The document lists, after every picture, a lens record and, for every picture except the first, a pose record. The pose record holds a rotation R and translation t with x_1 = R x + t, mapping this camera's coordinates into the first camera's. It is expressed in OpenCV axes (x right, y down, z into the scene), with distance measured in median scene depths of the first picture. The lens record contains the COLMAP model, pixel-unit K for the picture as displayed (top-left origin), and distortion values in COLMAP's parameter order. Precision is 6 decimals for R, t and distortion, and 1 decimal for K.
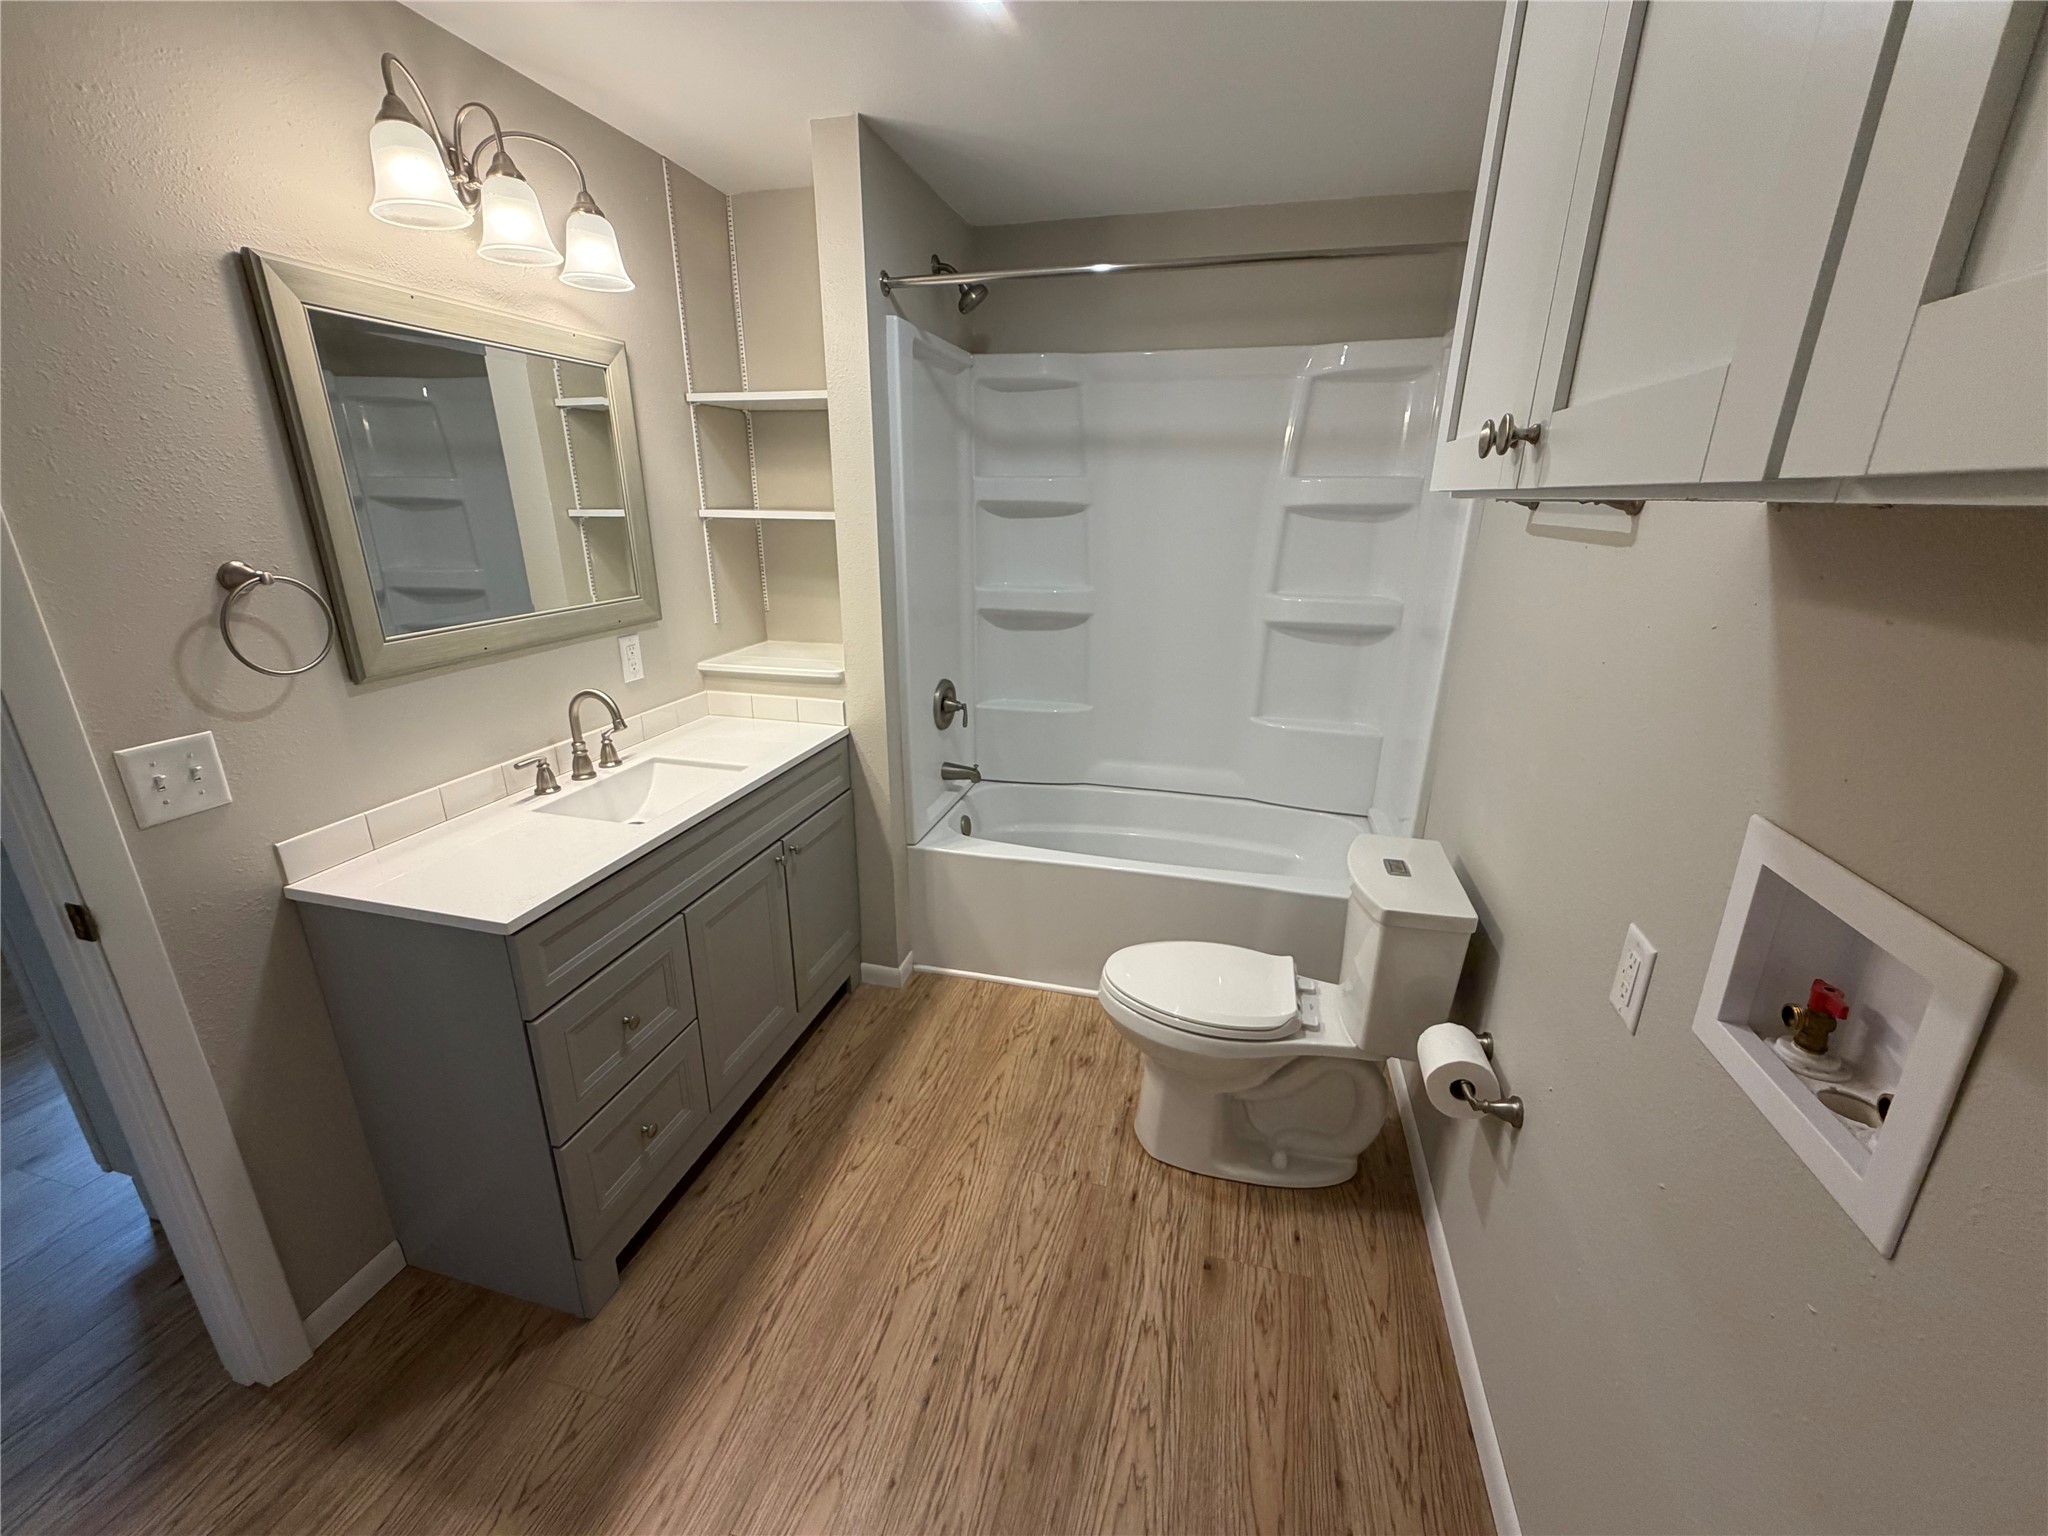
lens RADIAL K [[817.5, 0, 1023.8], [0, 817.5, 767.0], [0, 0, 1]] dist [0.002427, -0.000362]
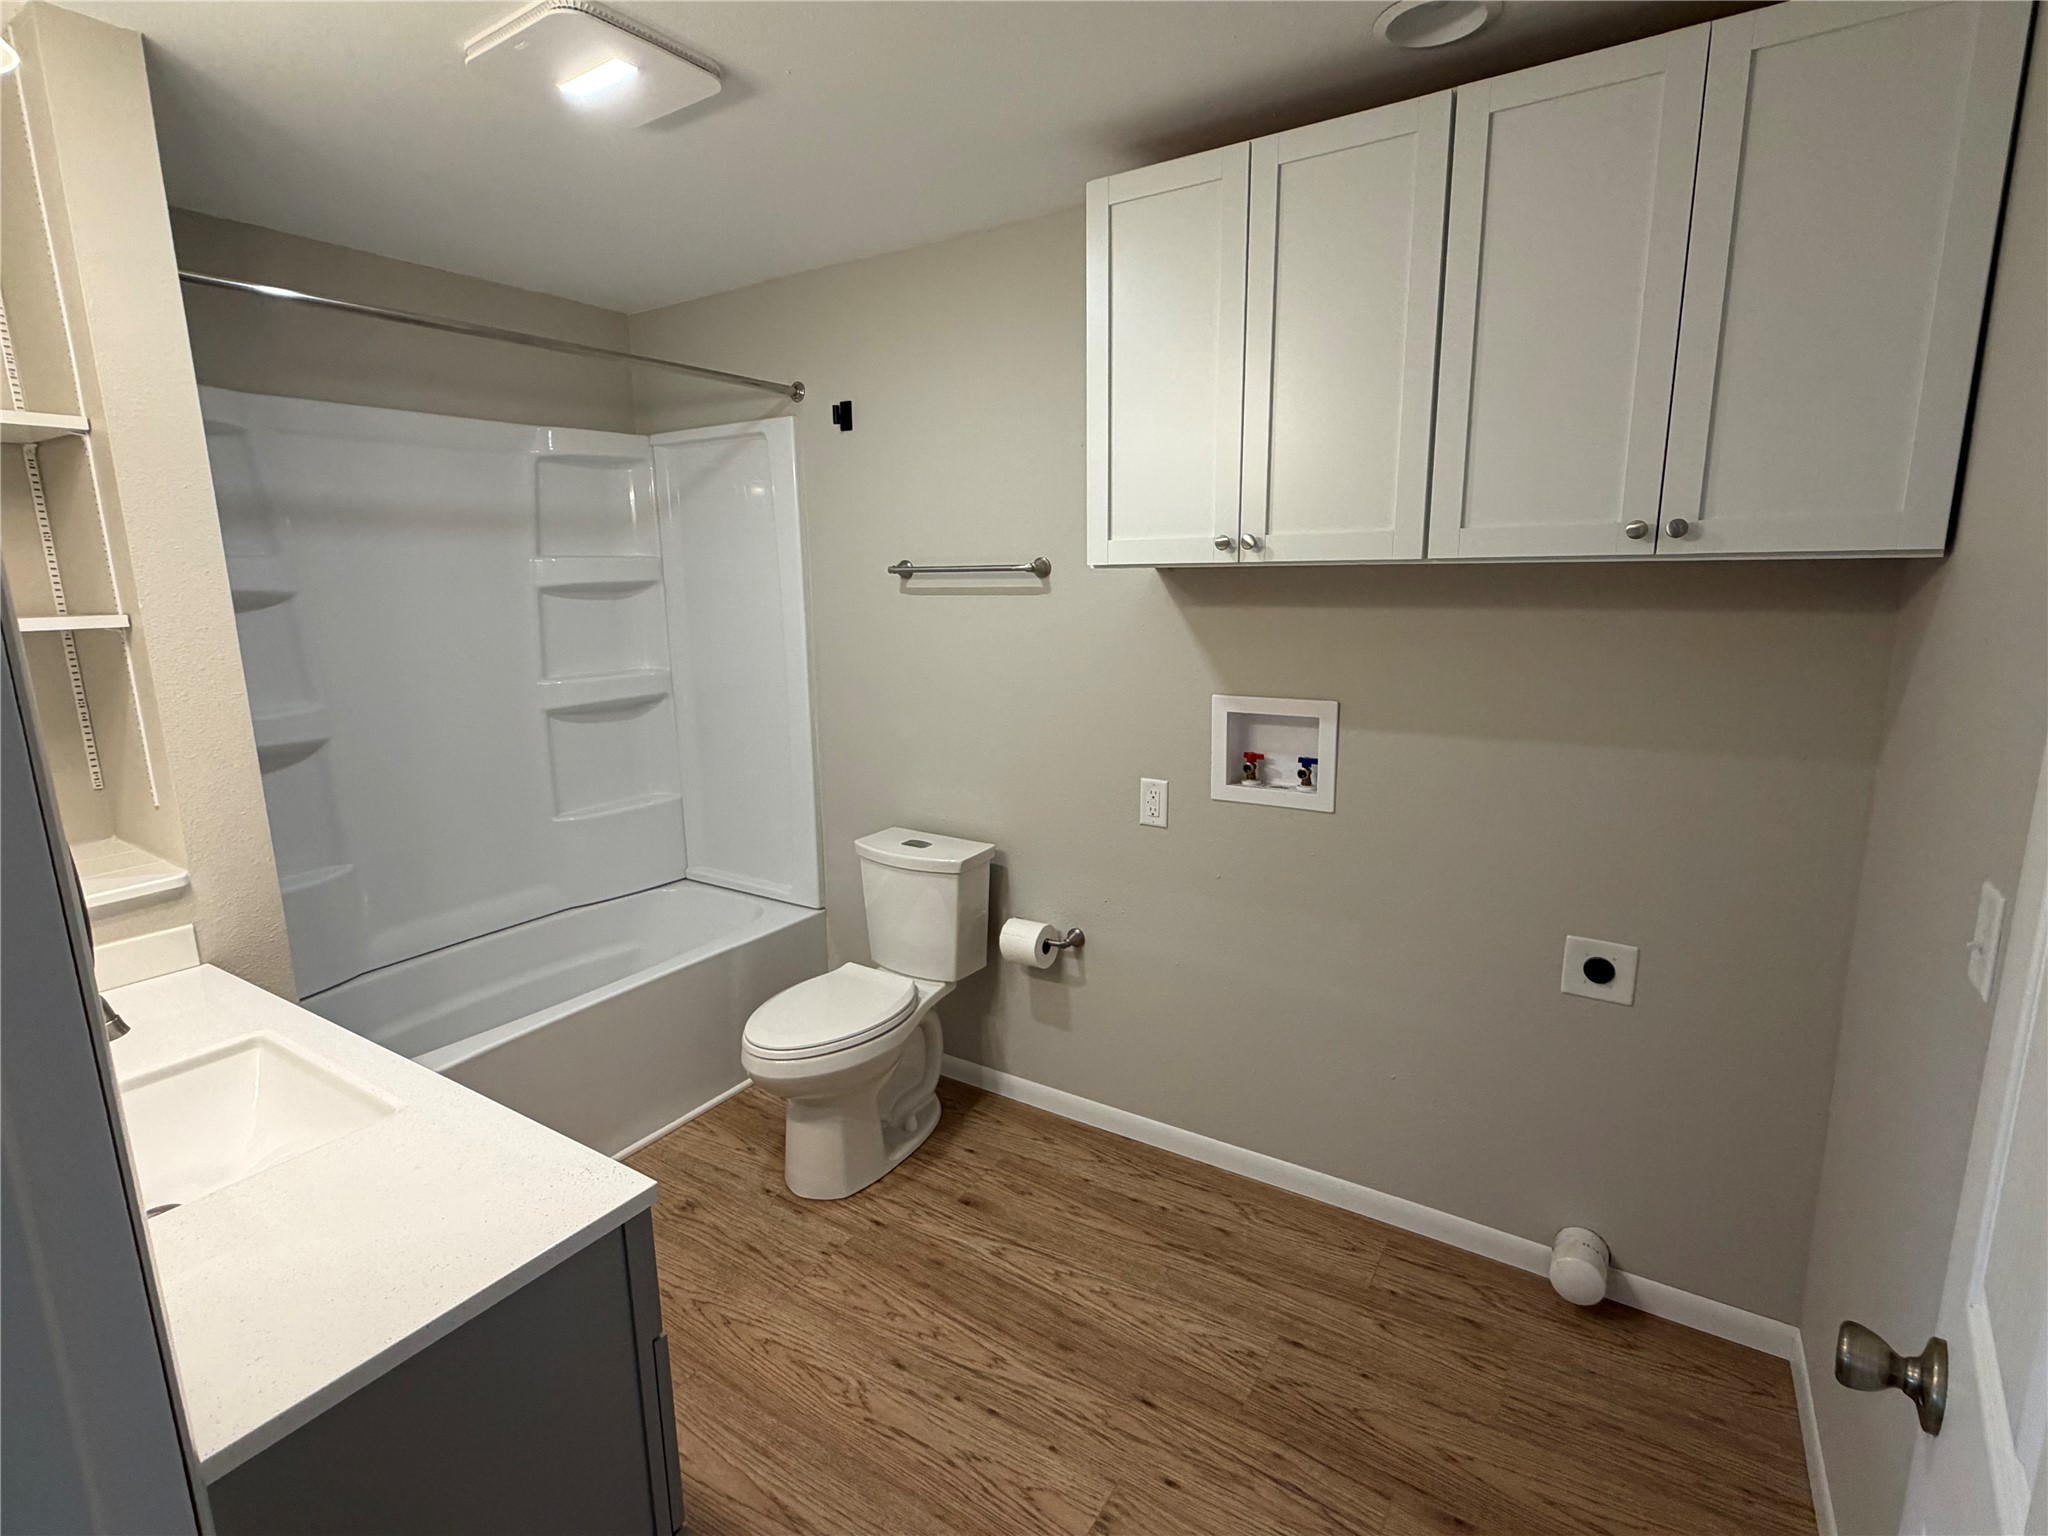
lens RADIAL K [[991.0, 0, 1020.2], [0, 991.0, 764.5], [0, 0, 1]] dist [0.002112, 0.001571]
pose [[0.312736, -0.196879, 0.929212, -0.951343], [0.317171, 0.943776, 0.093217, -0.093874], [-0.895321, 0.265567, 0.357597, 0.252032]]
